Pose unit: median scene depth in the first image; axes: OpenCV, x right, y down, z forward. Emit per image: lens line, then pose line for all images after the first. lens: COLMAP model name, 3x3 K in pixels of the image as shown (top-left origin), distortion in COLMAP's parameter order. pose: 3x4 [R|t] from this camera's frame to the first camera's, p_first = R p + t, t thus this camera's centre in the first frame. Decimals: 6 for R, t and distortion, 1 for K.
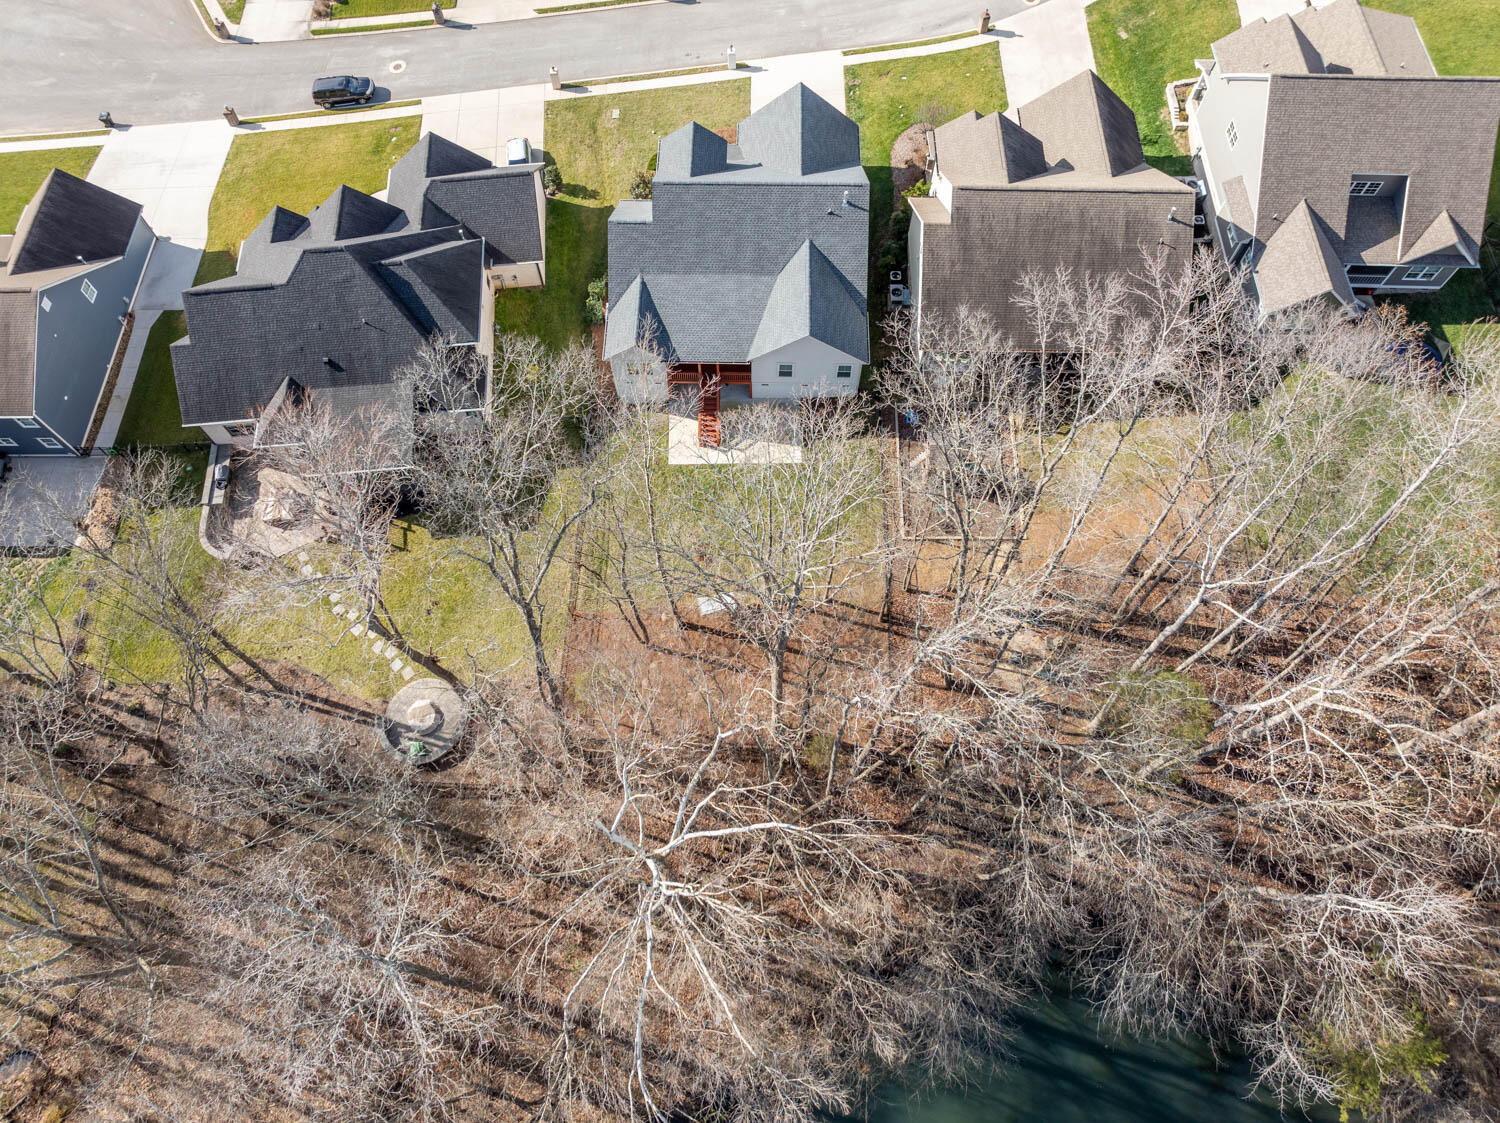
lens RADIAL K [[1103.9, 0, 738.7], [0, 1103.9, 353.3], [0, 0, 1]] dist [-0.012134, -0.004229]
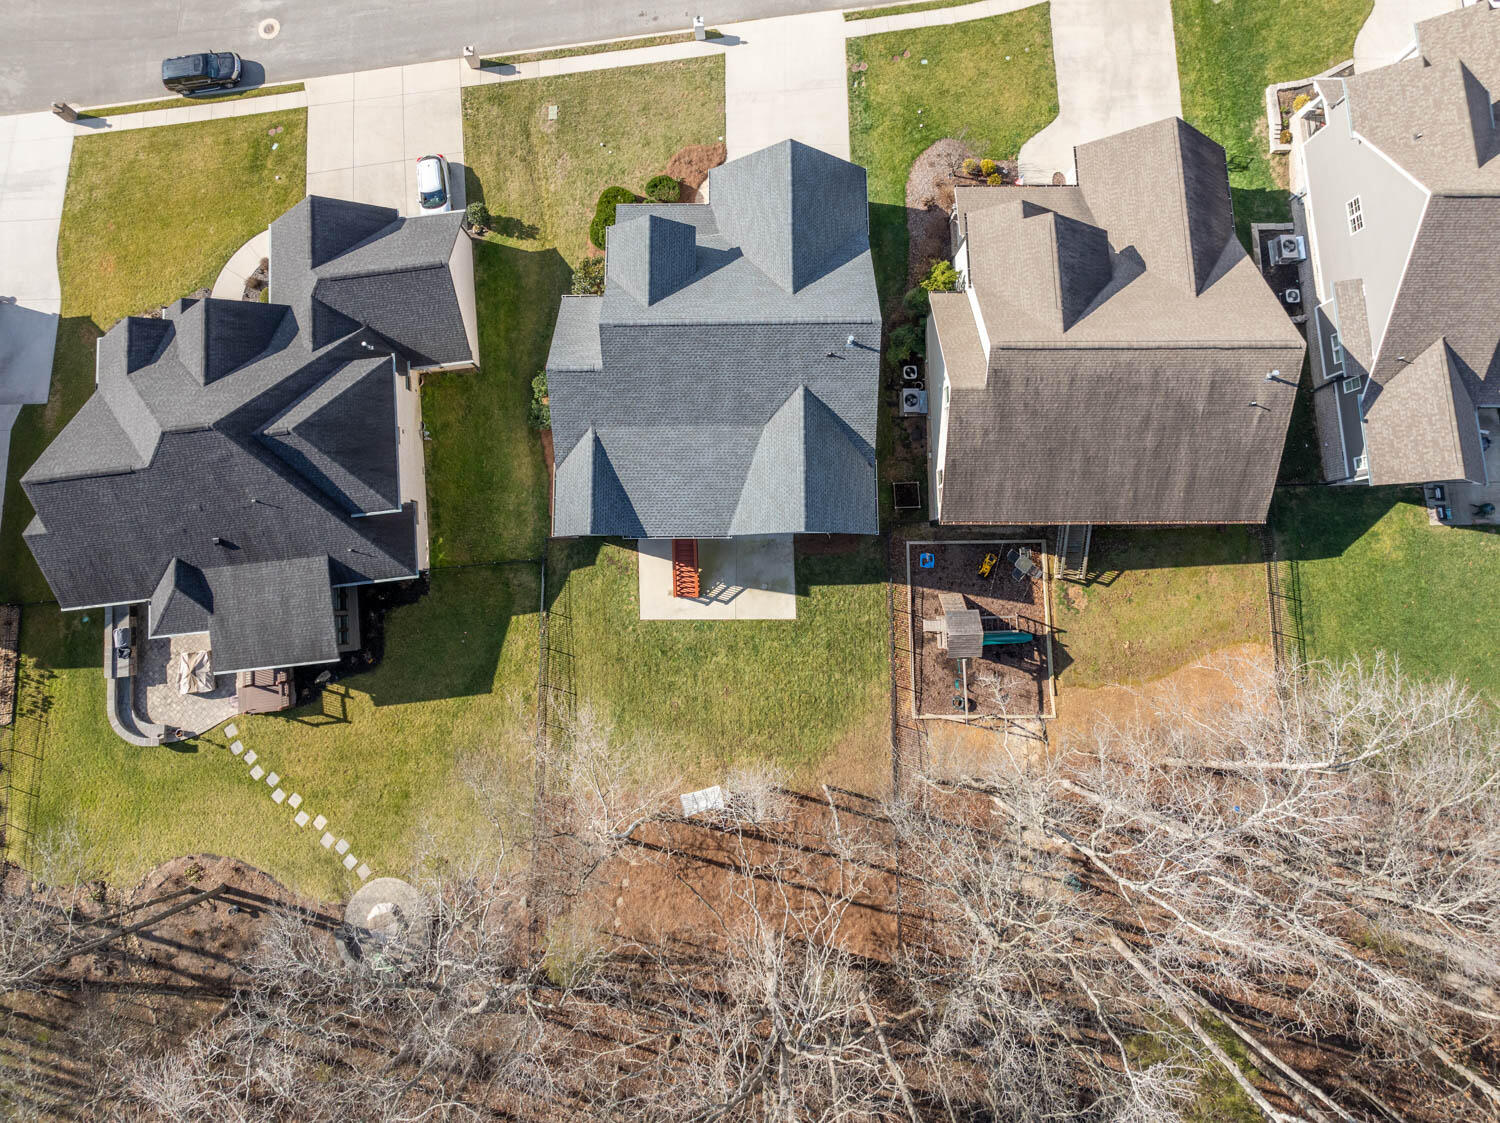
lens RADIAL K [[1098.9, 0, 734.4], [0, 1098.9, 338.6], [0, 0, 1]] dist [-0.017244, 0.000886]
pose [[0.999644, -0.026673, 0.001087, 0.013467], [0.025029, 0.950620, 0.309347, -0.348534], [-0.009284, -0.309210, 0.950948, 0.245124]]
